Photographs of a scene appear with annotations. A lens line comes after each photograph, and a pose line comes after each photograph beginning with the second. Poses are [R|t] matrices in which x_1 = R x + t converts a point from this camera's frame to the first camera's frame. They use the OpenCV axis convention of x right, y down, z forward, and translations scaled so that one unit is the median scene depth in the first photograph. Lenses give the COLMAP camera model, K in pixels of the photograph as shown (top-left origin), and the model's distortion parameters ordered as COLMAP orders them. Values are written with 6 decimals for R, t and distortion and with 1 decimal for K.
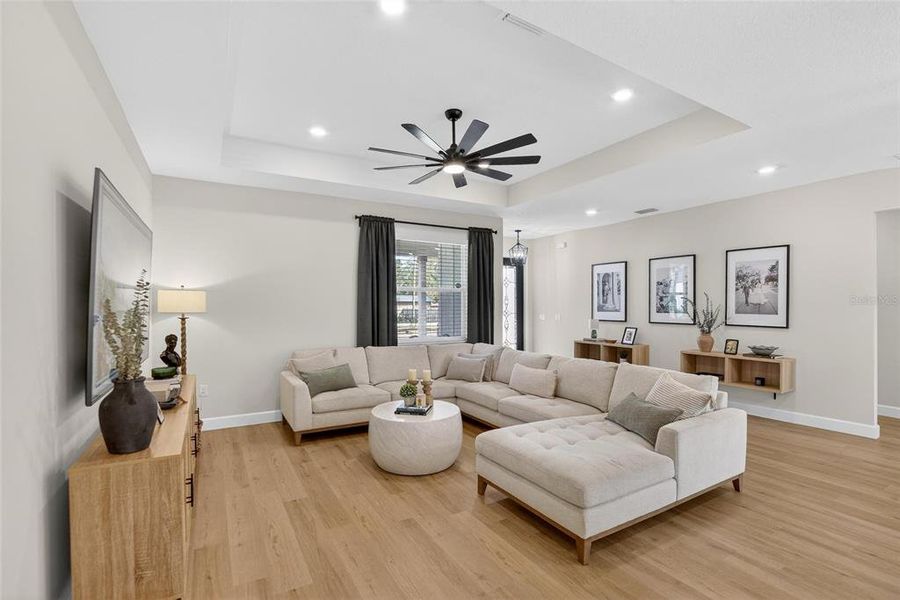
lens RADIAL K [[416.3, 0, 446.5], [0, 416.3, 305.6], [0, 0, 1]] dist [-0.022343, -0.000009]
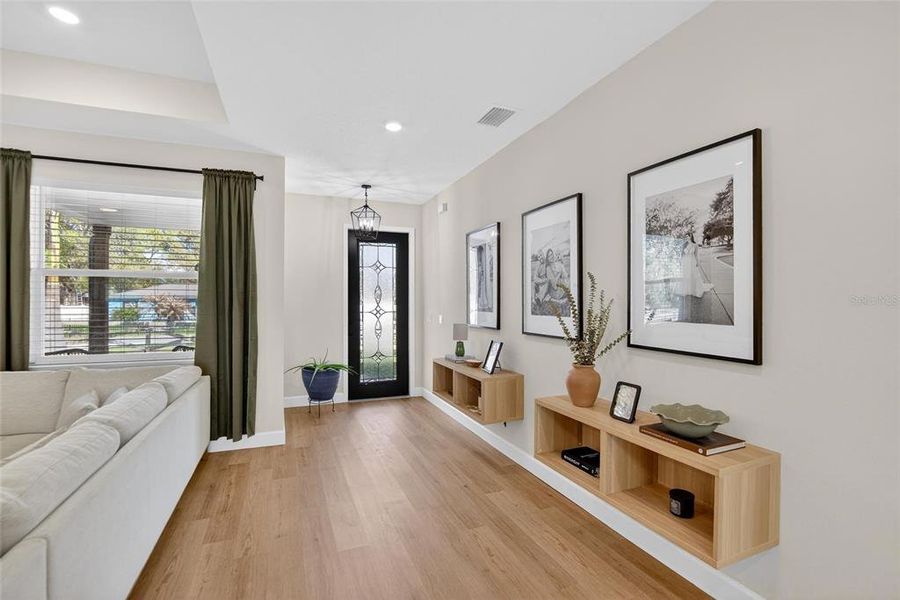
lens RADIAL K [[407.2, 0, 450.0], [0, 407.2, 300.0], [0, 0, 1]] dist [-0.030901, 0.000665]
pose [[0.991080, -0.001222, -0.133262, 0.508988], [0.000770, 0.999994, -0.003444, 0.000502], [0.133265, 0.003311, 0.991075, 0.513149]]
